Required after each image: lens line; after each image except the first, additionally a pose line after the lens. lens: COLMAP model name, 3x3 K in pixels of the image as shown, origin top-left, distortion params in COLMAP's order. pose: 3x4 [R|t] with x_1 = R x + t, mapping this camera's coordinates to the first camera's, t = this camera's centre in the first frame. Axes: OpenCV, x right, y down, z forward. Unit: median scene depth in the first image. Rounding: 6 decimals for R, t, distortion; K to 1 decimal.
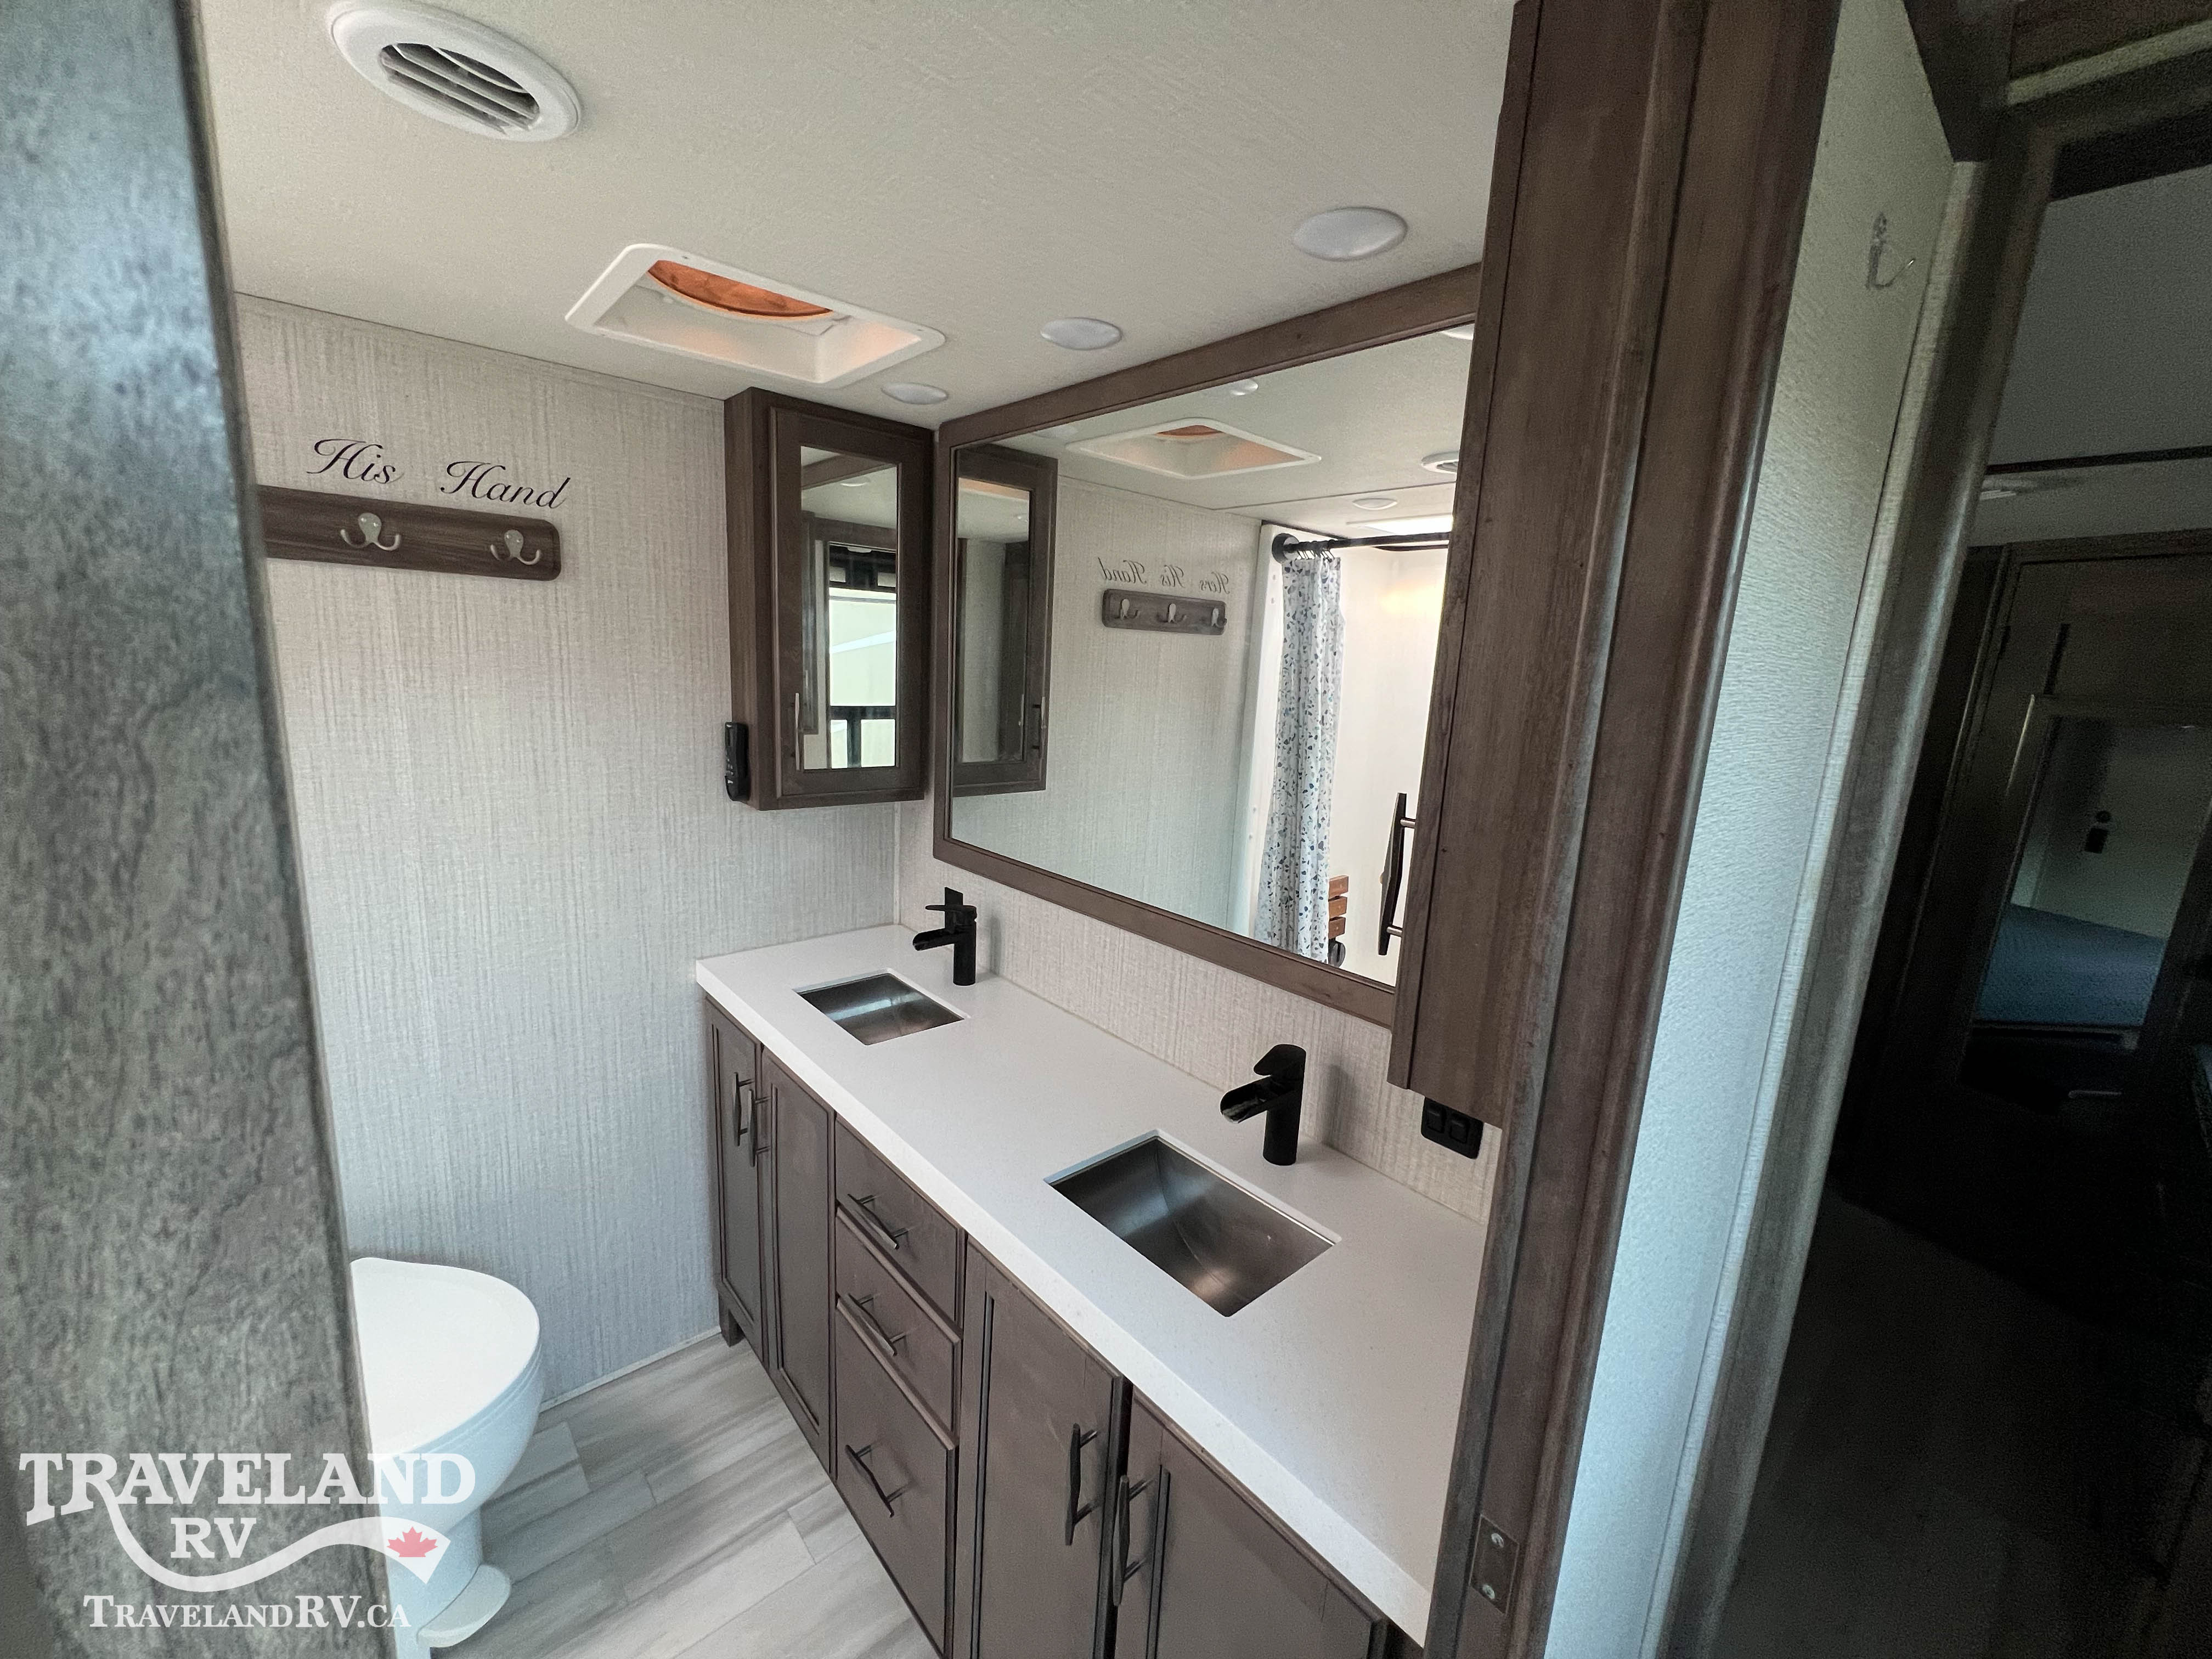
lens RADIAL K [[895.5, 0, 1099.2], [0, 895.5, 833.2], [0, 0, 1]] dist [-0.001472, 0.000611]
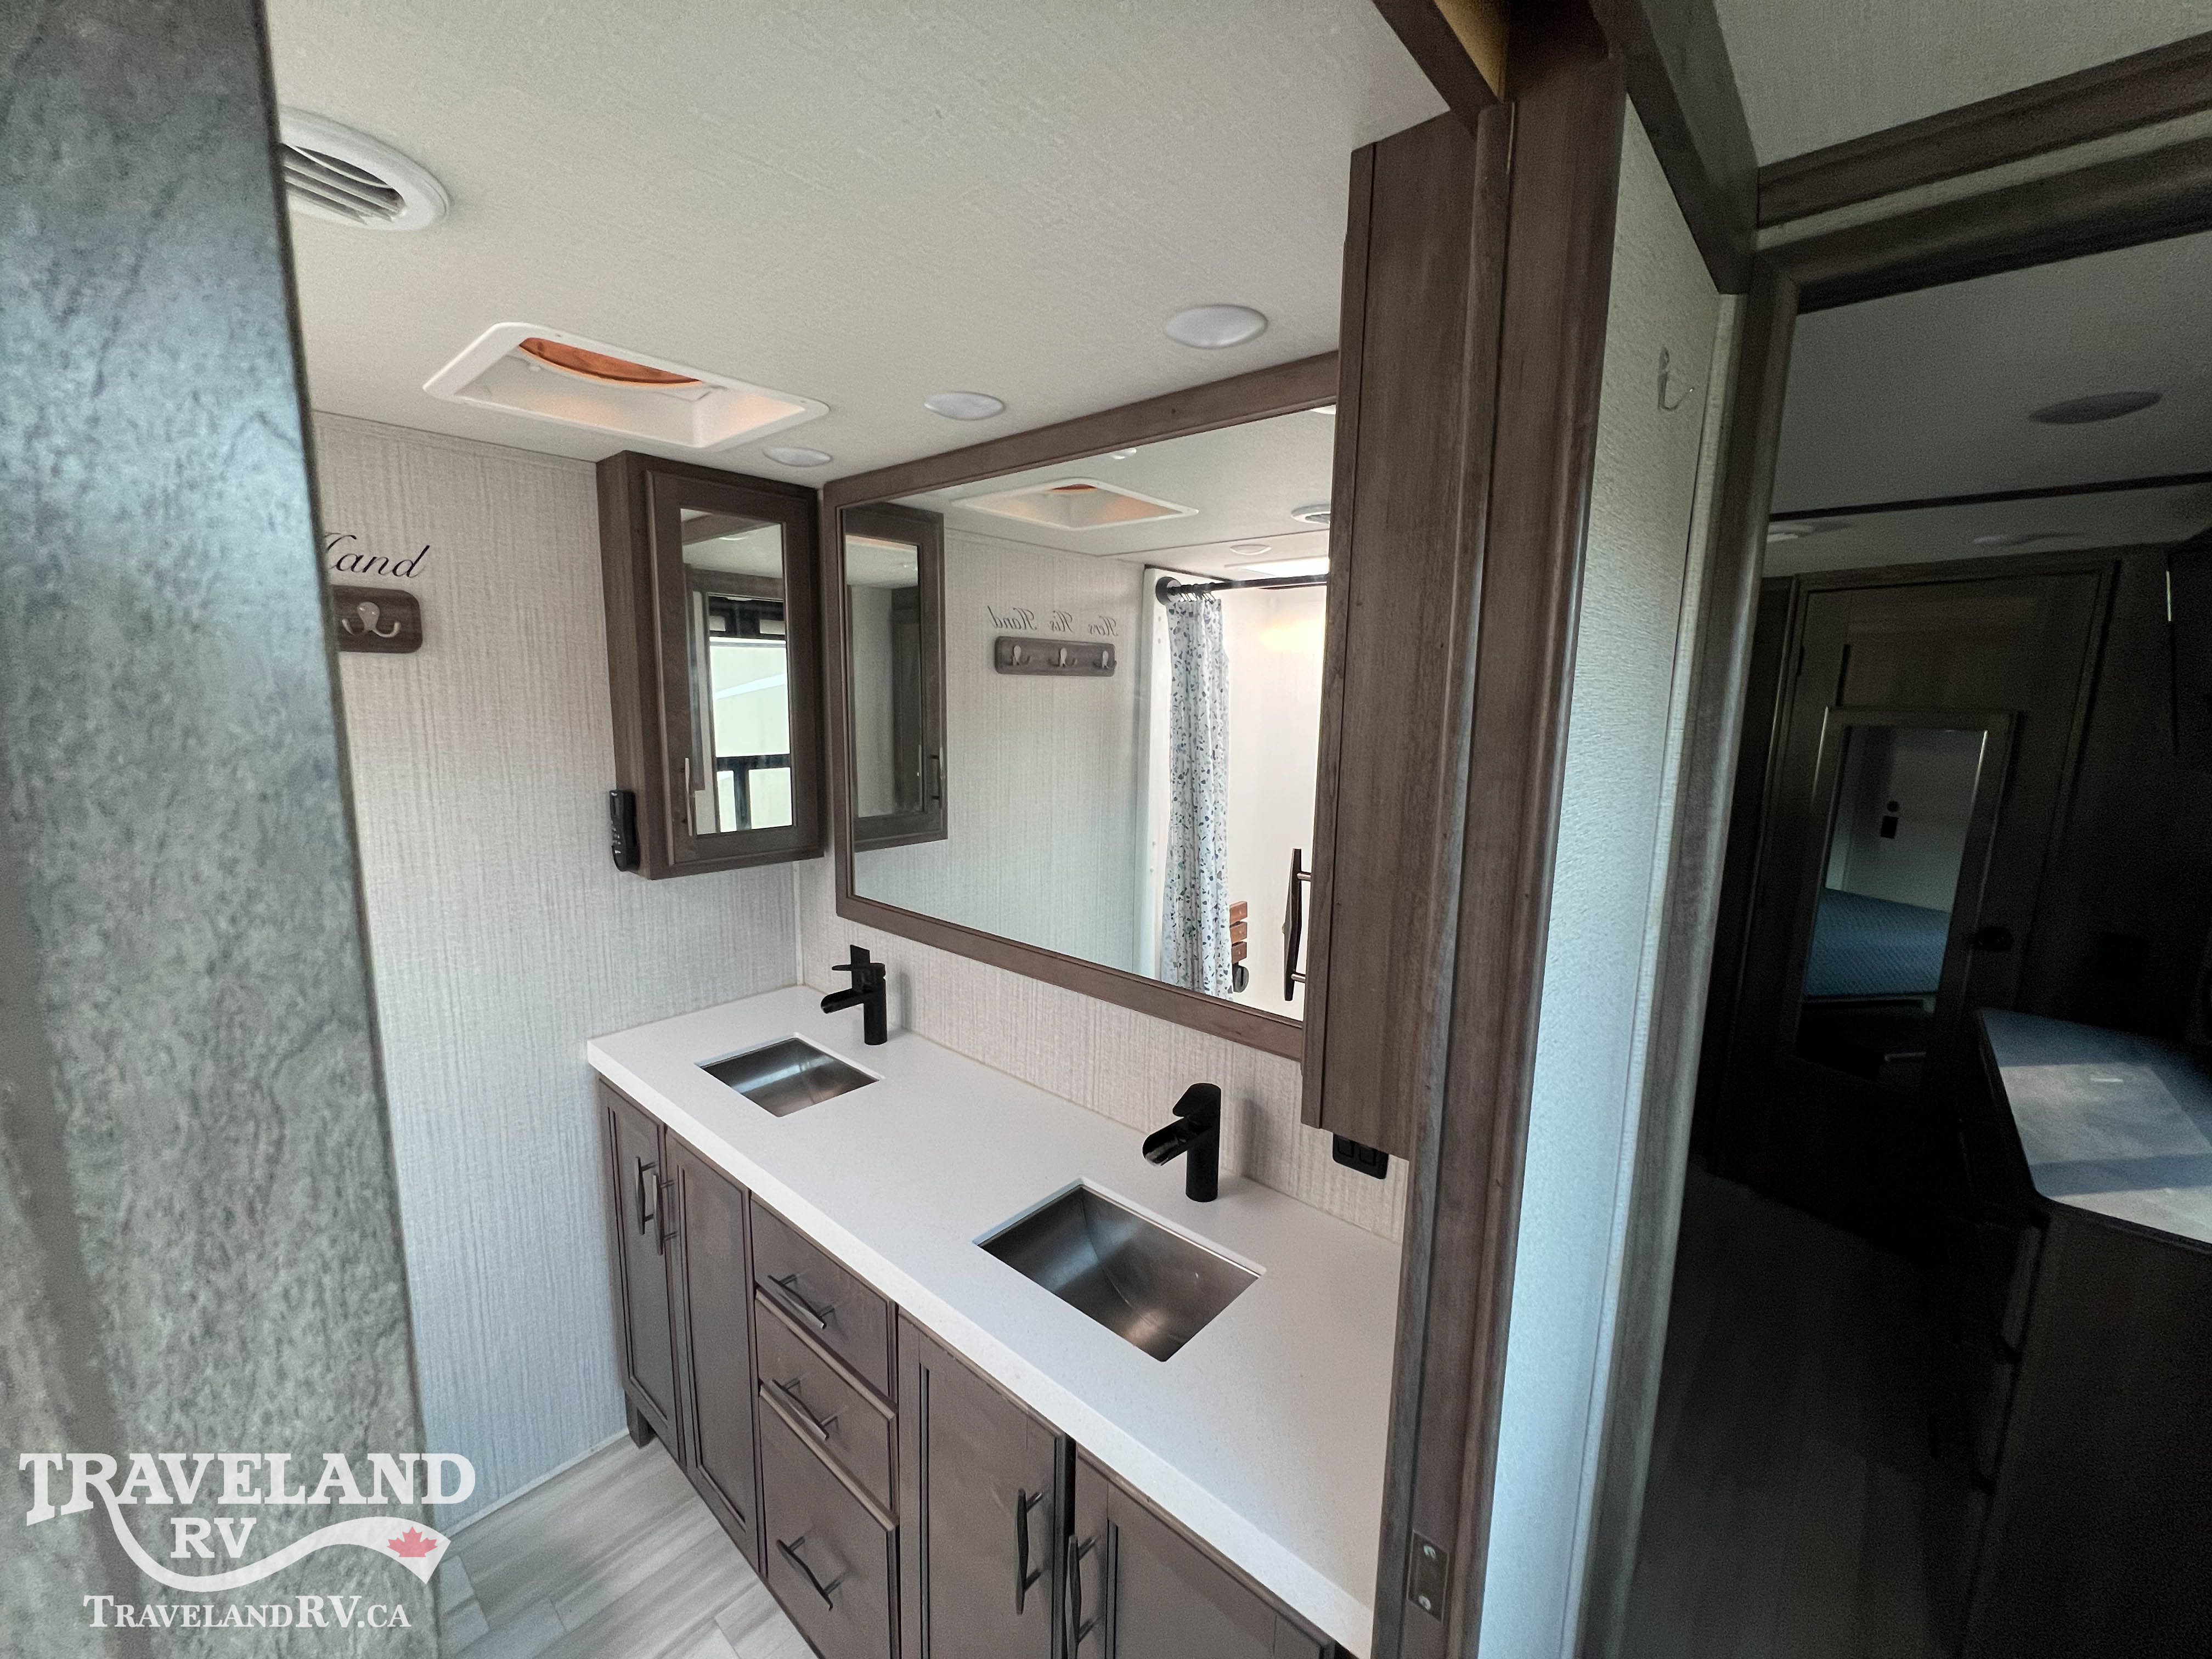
lens RADIAL K [[895.5, 0, 1101.6], [0, 895.5, 833.8], [0, 0, 1]] dist [-0.001472, 0.000611]
pose [[0.991738, -0.052971, 0.116829, -0.011138], [0.056757, 0.997957, -0.029320, -0.027883], [-0.115037, 0.035709, 0.992719, -0.022989]]
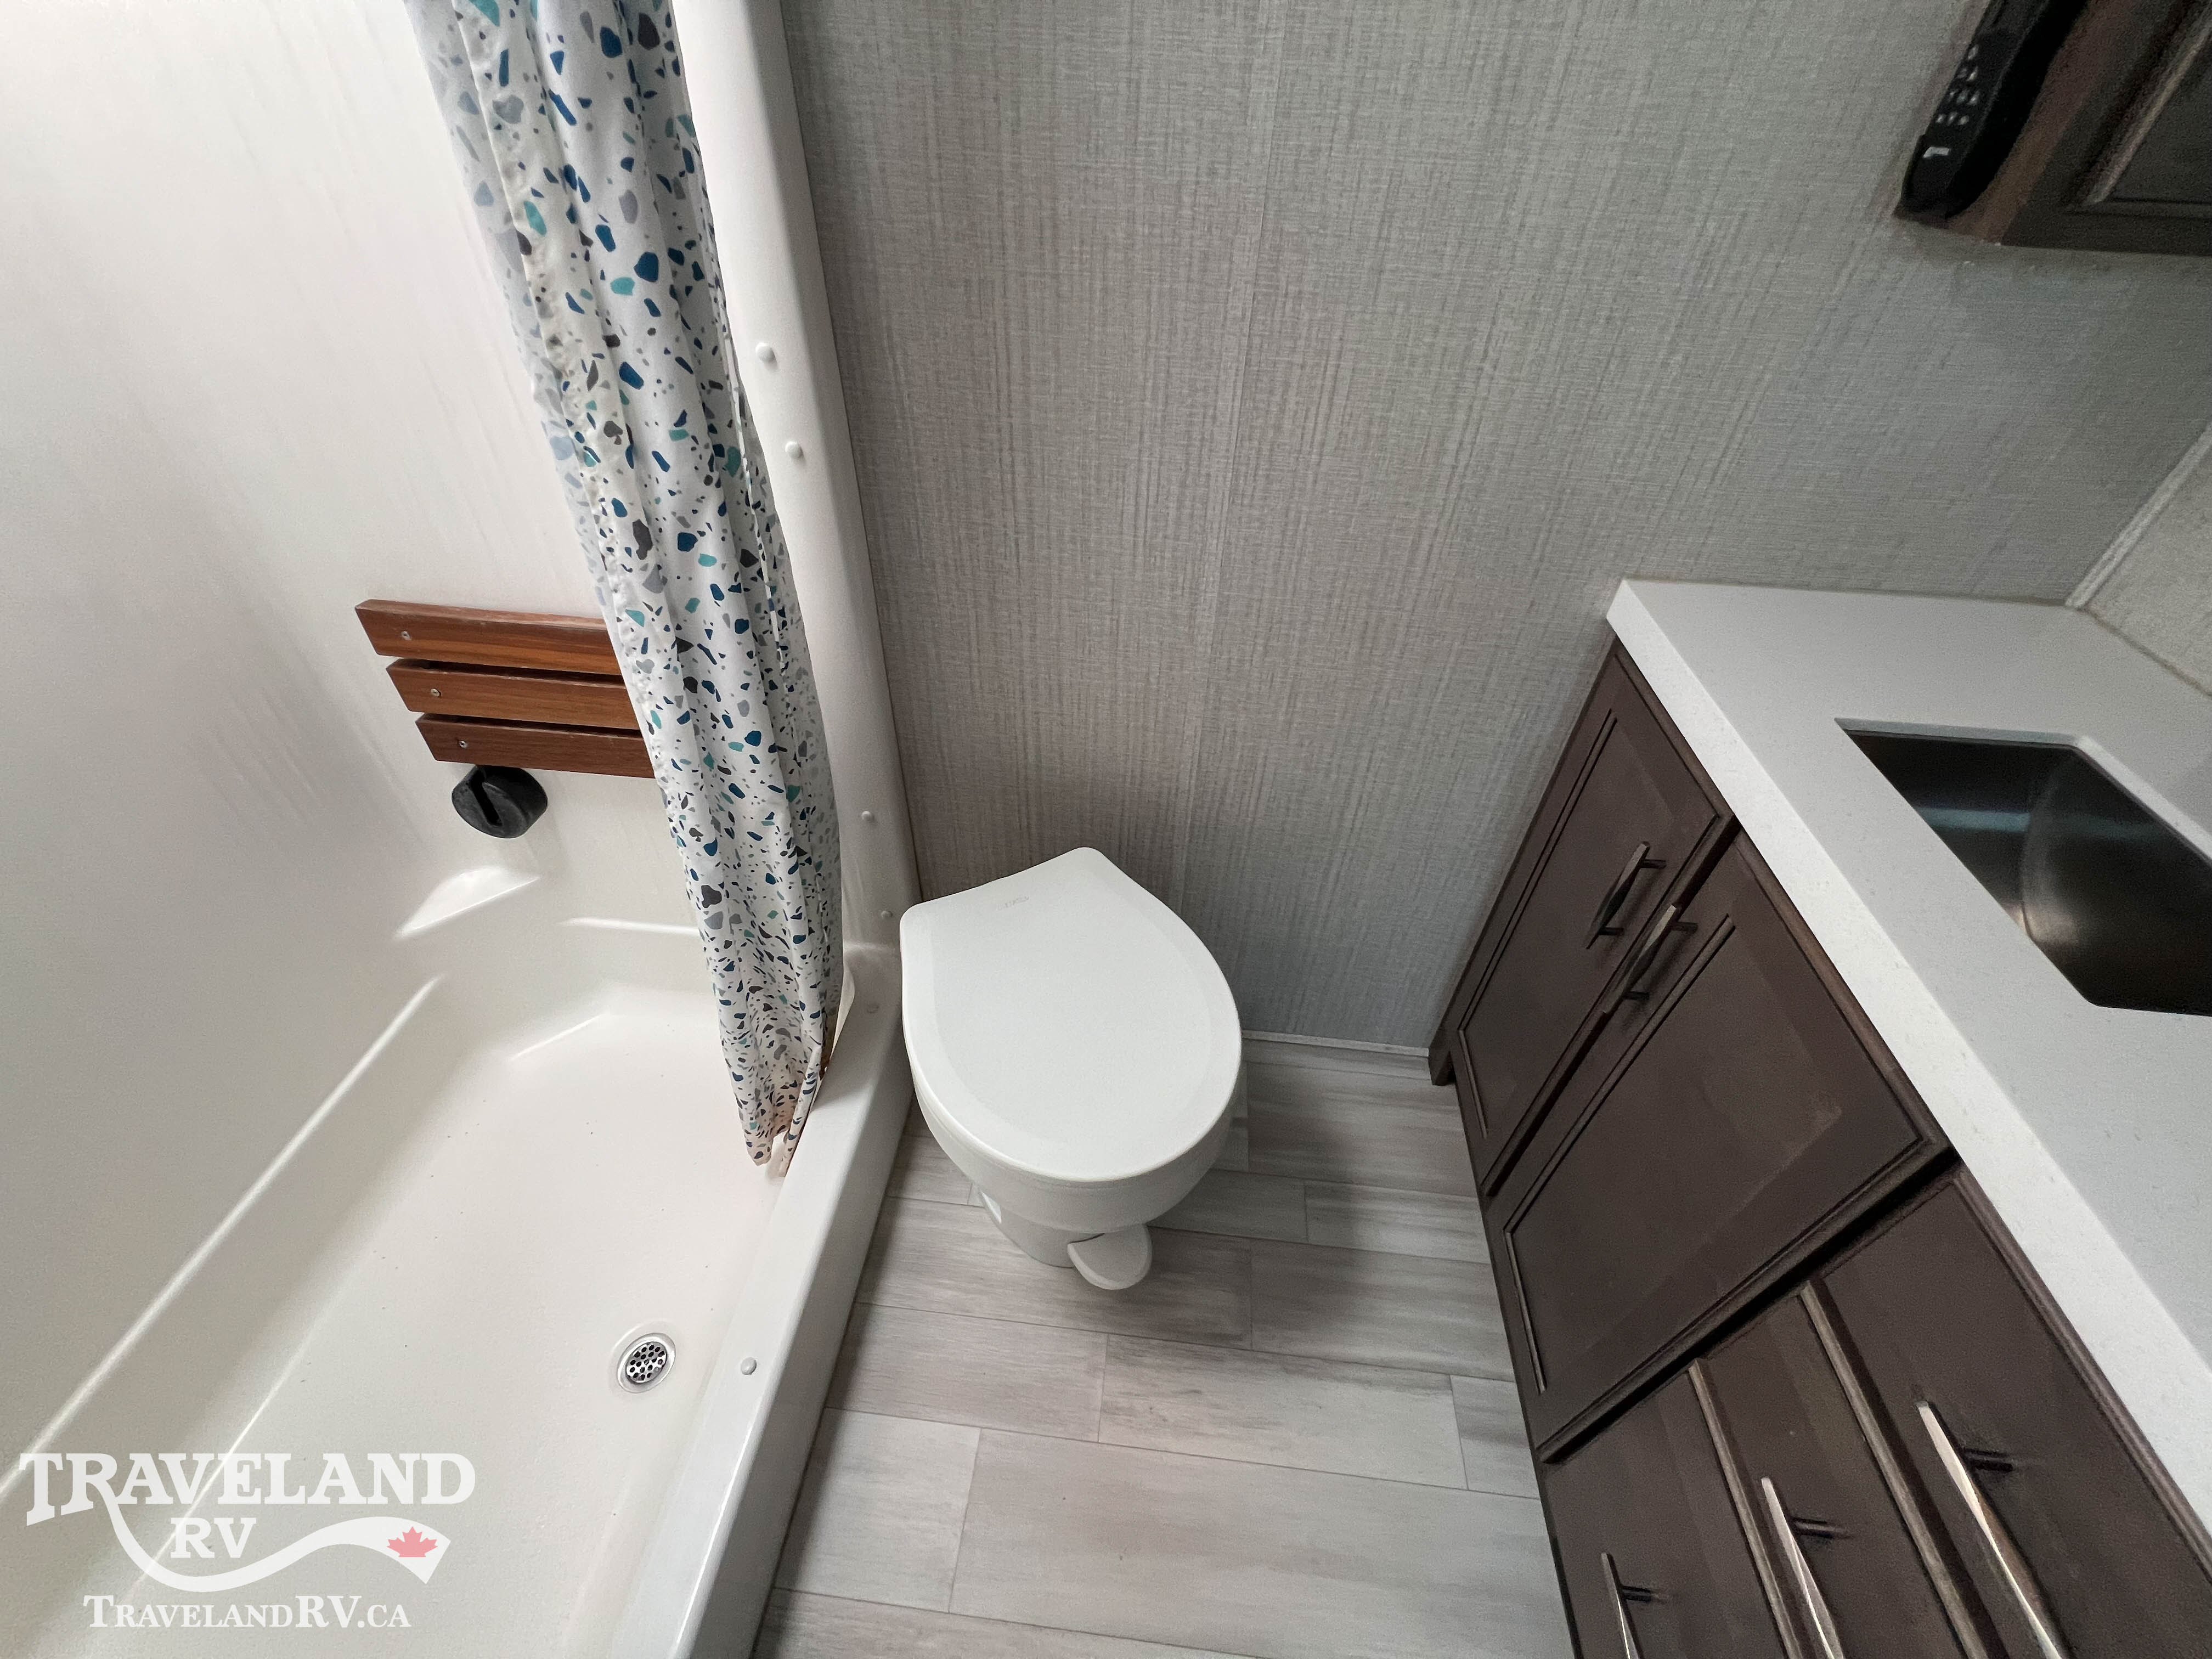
lens RADIAL K [[882.4, 0, 1101.0], [0, 882.4, 823.0], [0, 0, 1]] dist [-0.003032, 0.000674]
pose [[0.673279, 0.458766, -0.579852, -0.442643], [-0.132556, 0.846419, 0.515755, 0.056001], [0.727409, -0.270384, 0.630689, 0.621445]]
